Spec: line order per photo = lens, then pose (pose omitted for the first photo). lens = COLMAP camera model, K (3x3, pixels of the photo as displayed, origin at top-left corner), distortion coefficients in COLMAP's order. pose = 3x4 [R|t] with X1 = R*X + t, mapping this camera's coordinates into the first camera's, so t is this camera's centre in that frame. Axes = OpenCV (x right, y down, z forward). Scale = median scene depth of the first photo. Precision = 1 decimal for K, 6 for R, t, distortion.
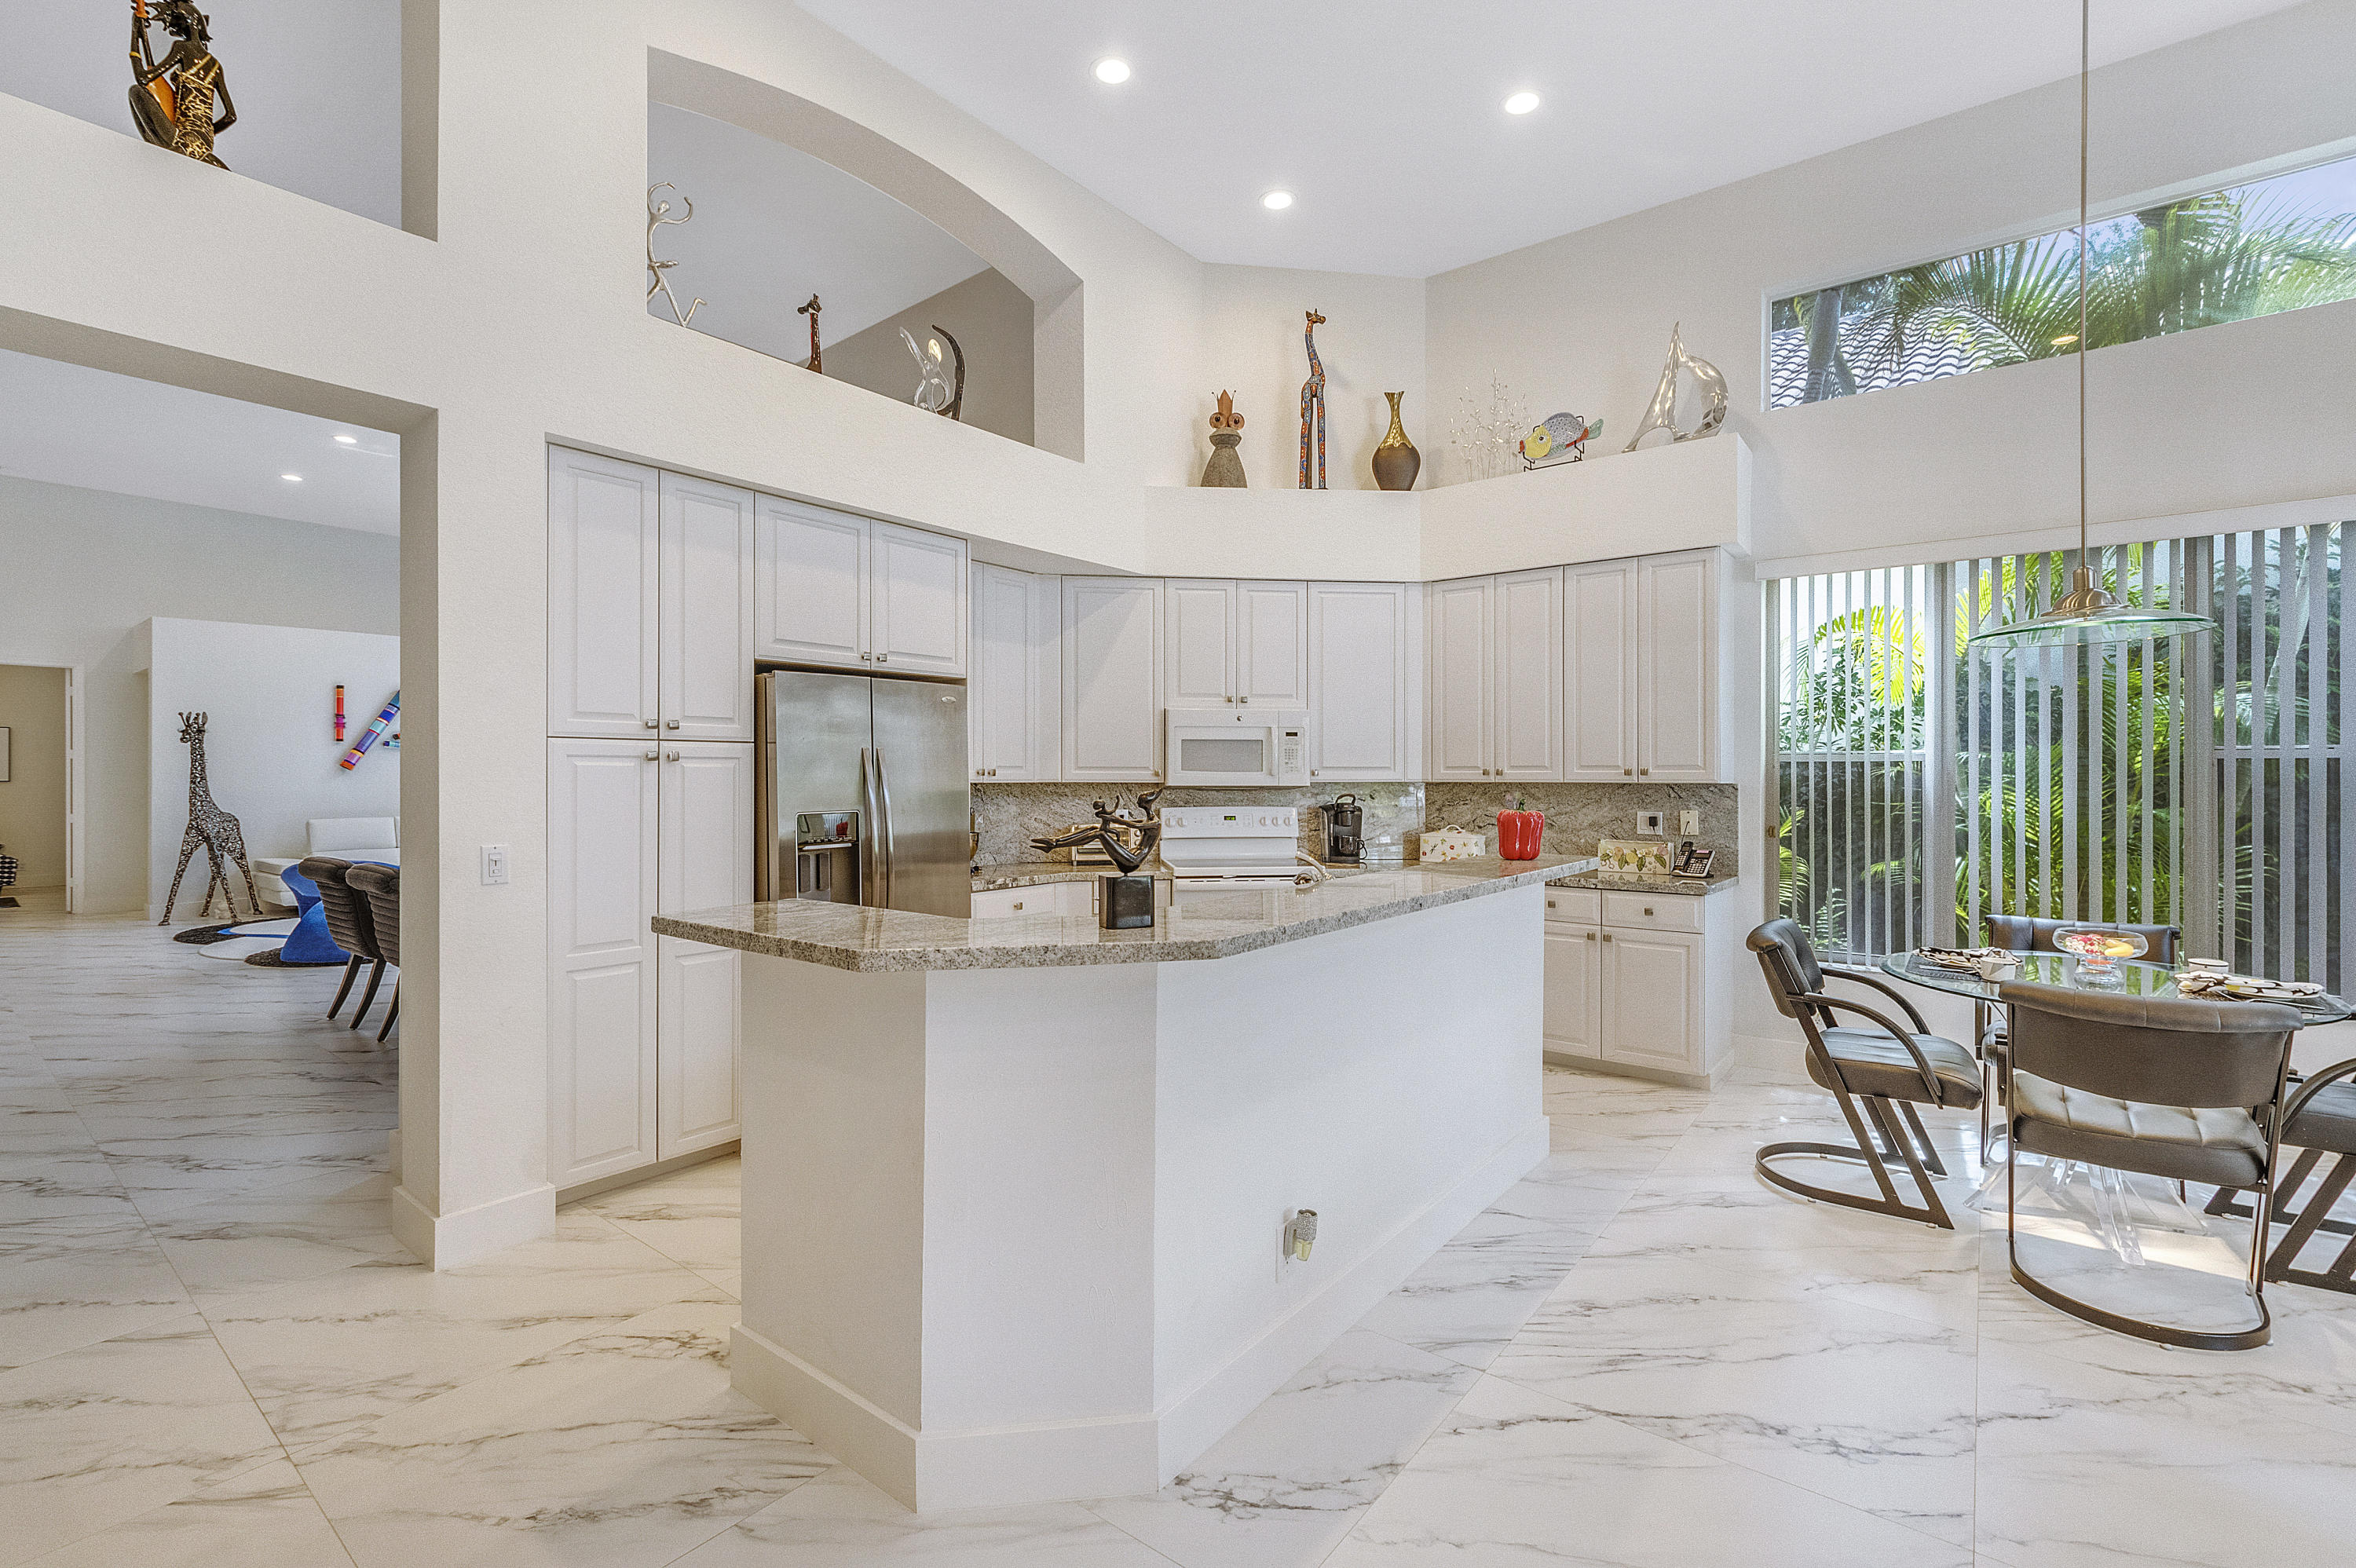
lens RADIAL K [[1030.6, 0, 1166.7], [0, 1030.6, 775.2], [0, 0, 1]] dist [0.001770, -0.002404]
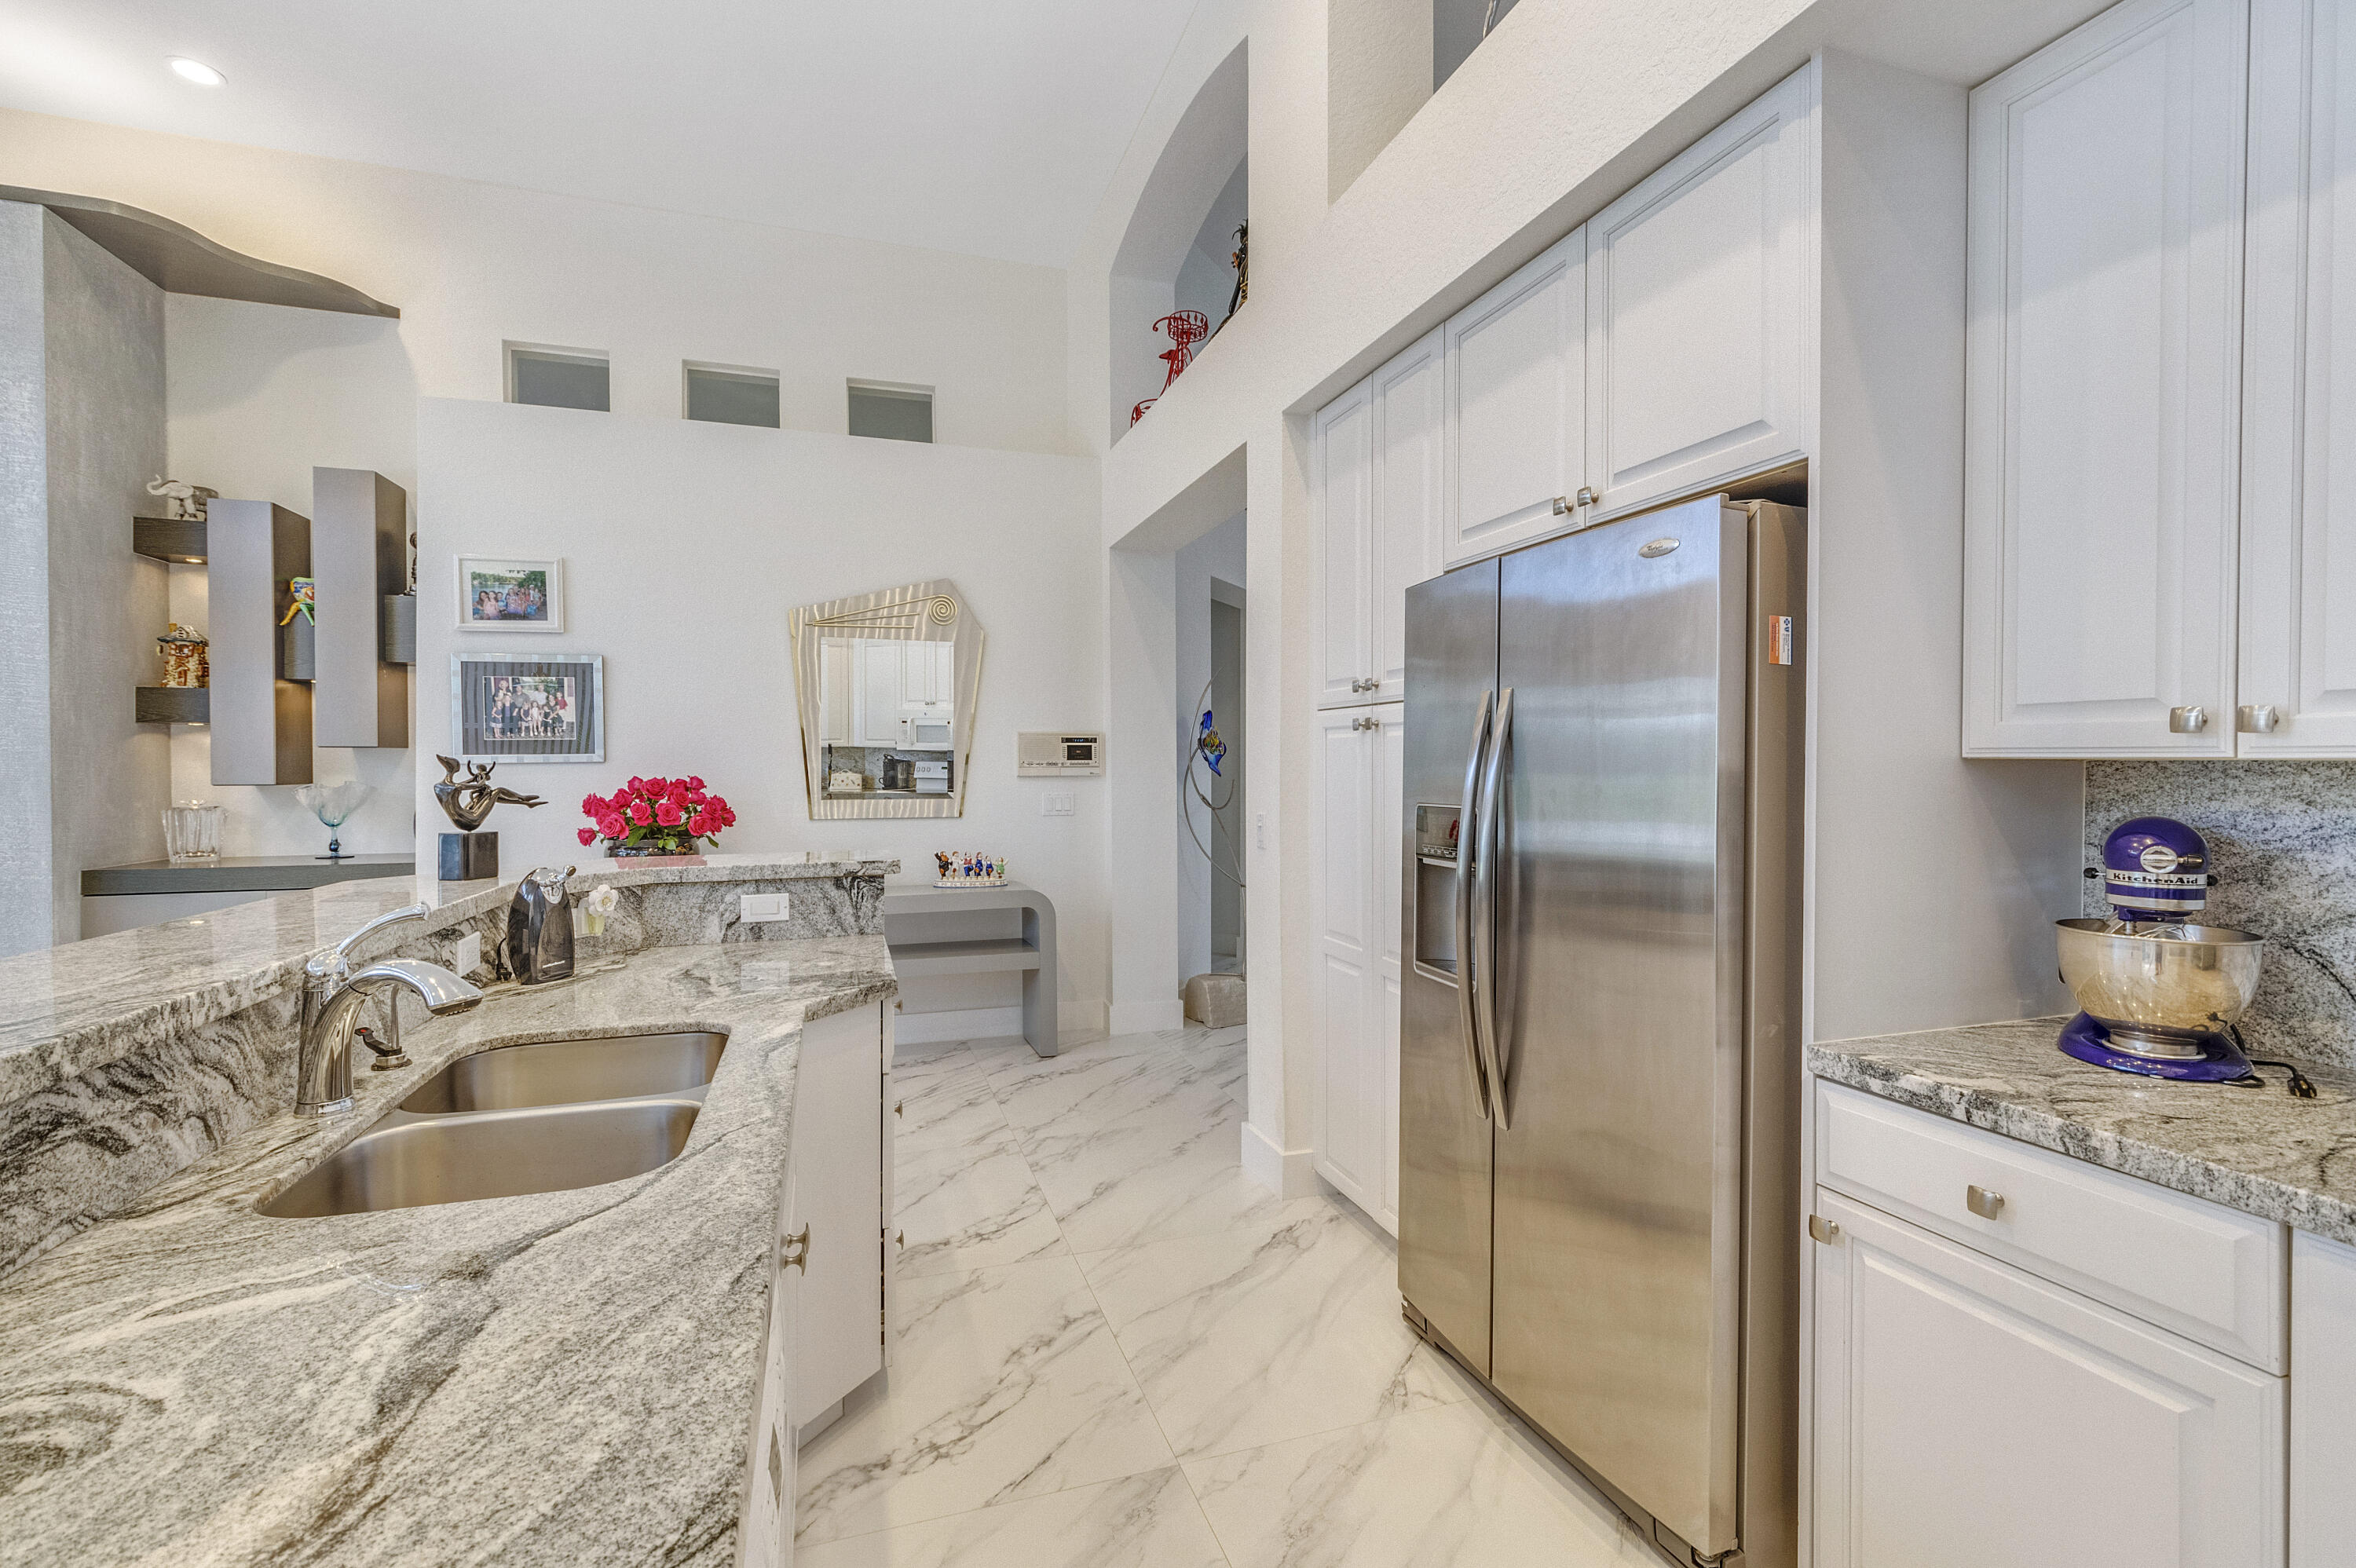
lens RADIAL K [[1030.6, 0, 1172.3], [0, 1030.6, 777.7], [0, 0, 1]] dist [0.001770, -0.002404]
pose [[-0.544825, 0.011230, -0.838475, 0.196179], [-0.001489, 0.999896, 0.014360, 0.008955], [0.838549, 0.009072, -0.544751, 0.924854]]
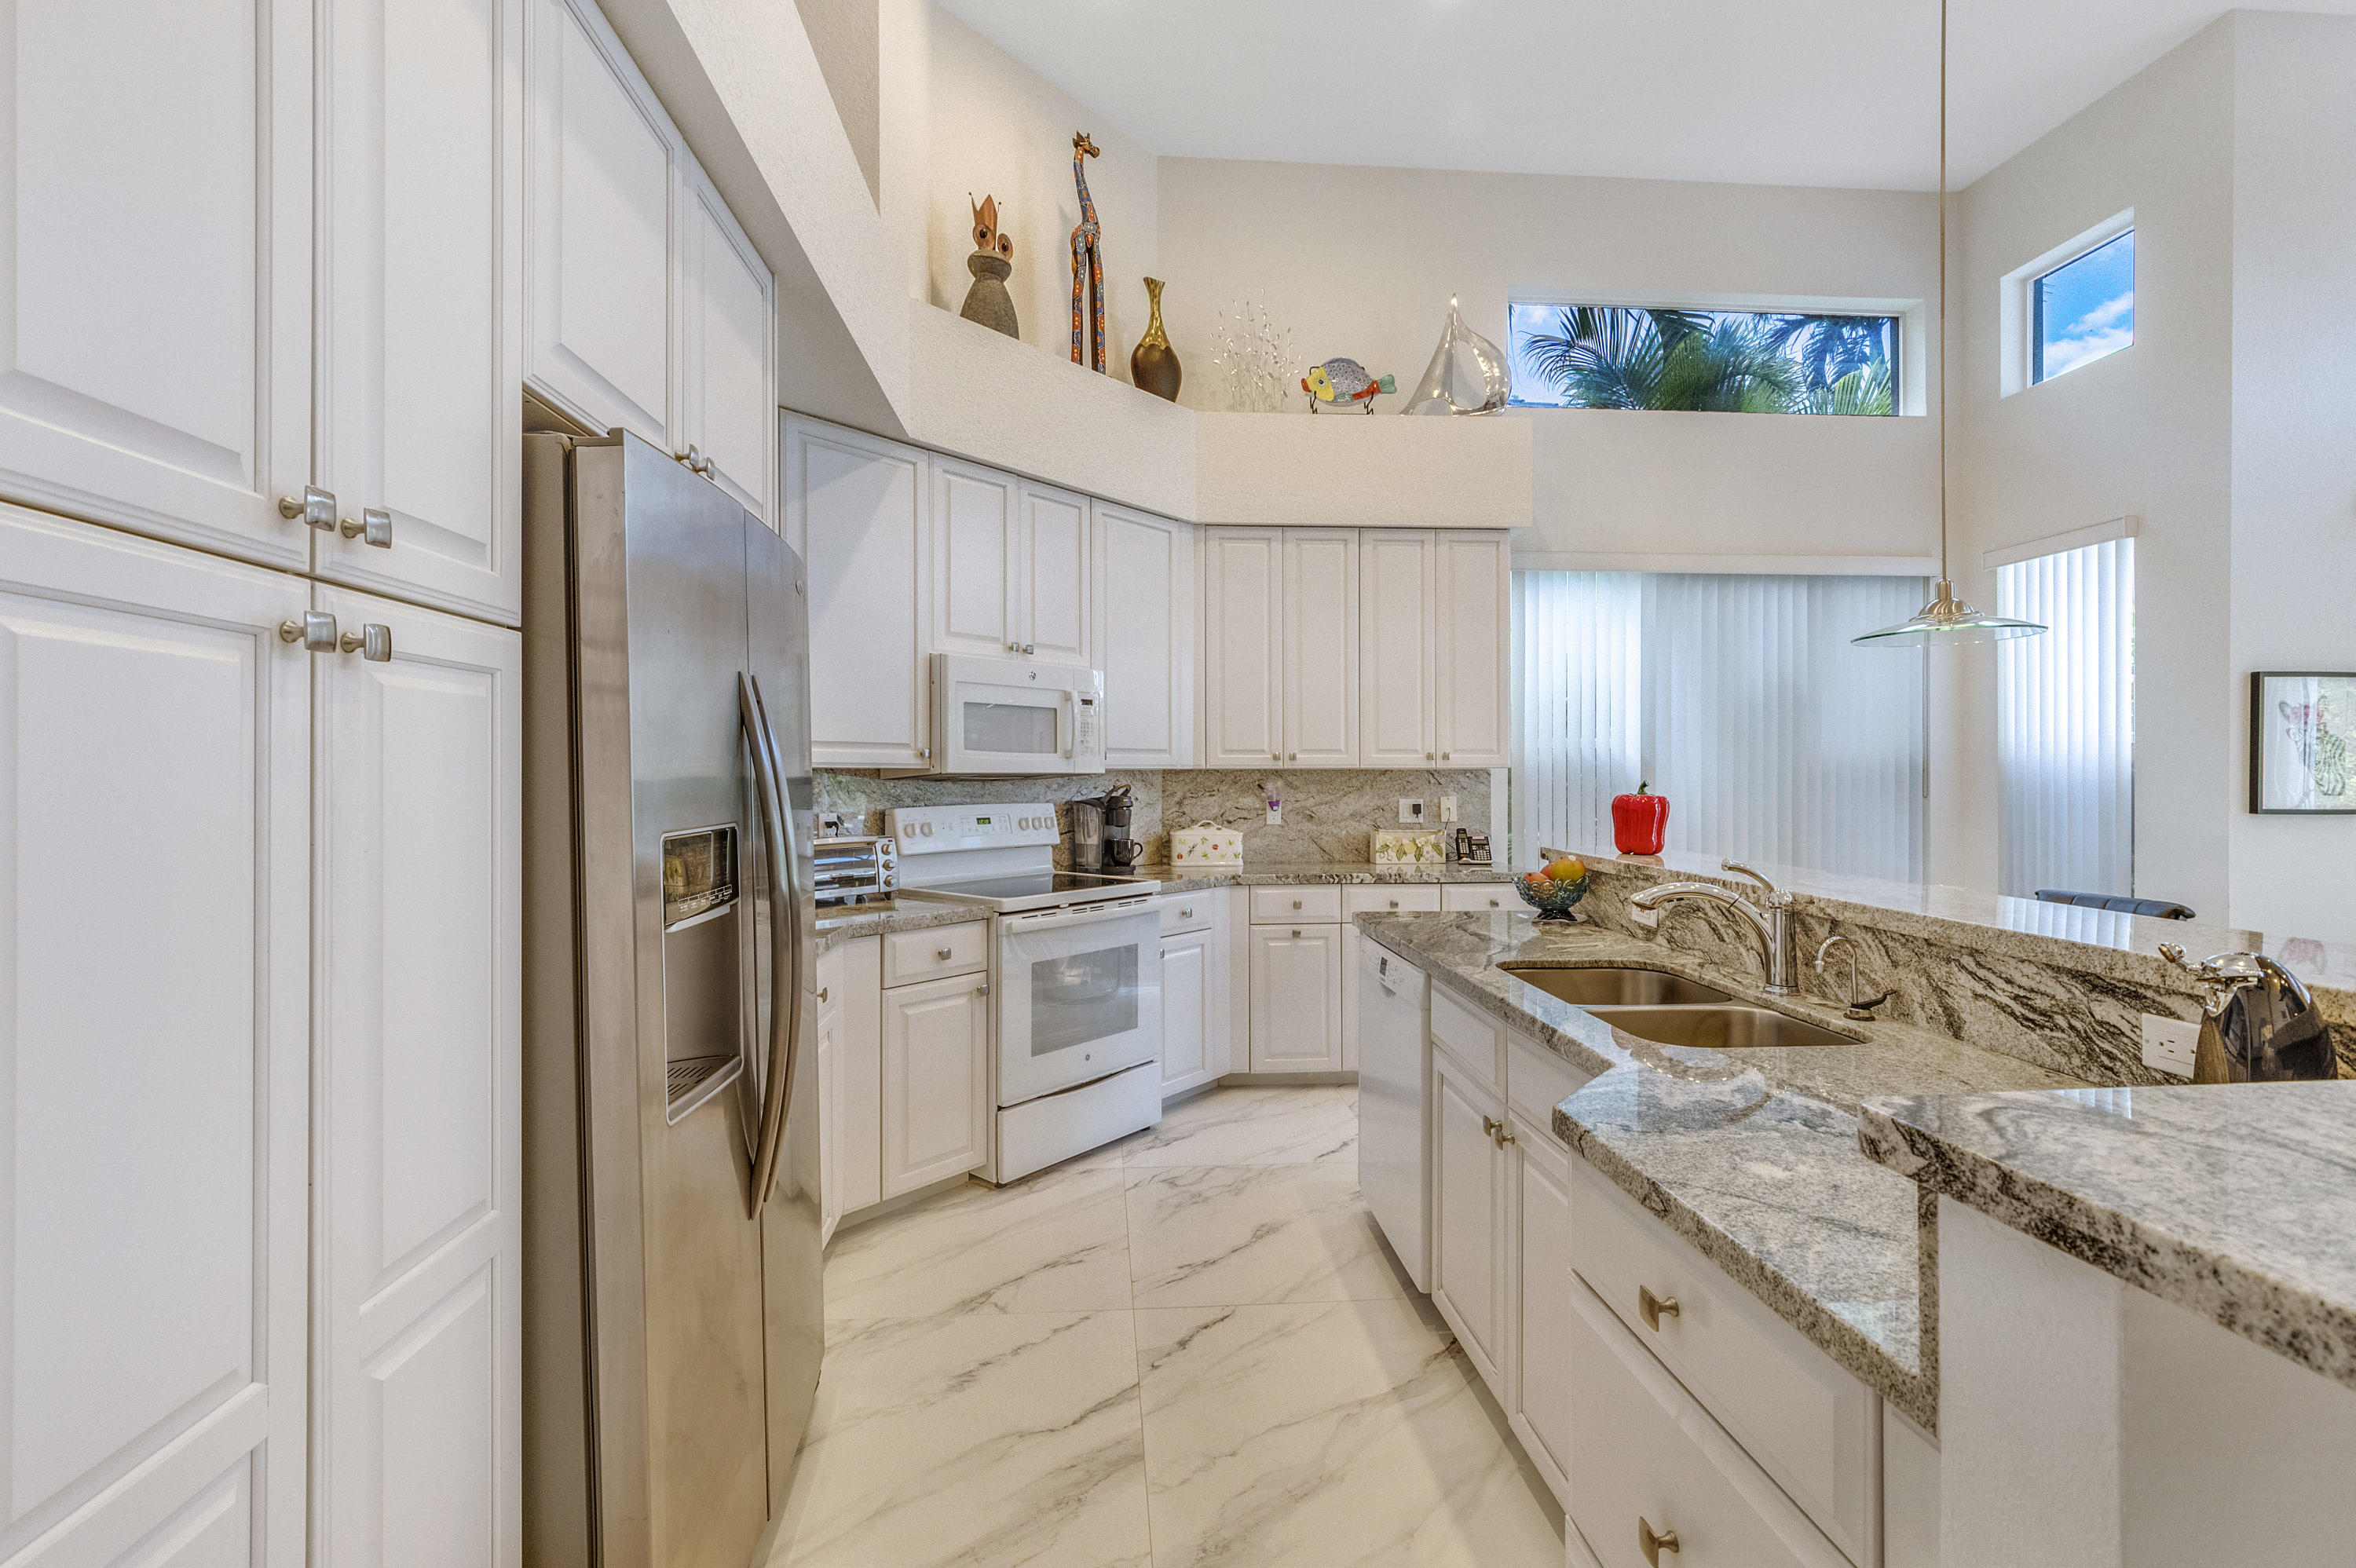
lens RADIAL K [[1030.6, 0, 1174.0], [0, 1030.6, 776.4], [0, 0, 1]] dist [0.001770, -0.002404]
pose [[0.731721, -0.003204, 0.681597, -0.358186], [0.002130, 0.999995, 0.002415, 0.012024], [-0.681601, -0.000315, 0.731724, 0.463712]]
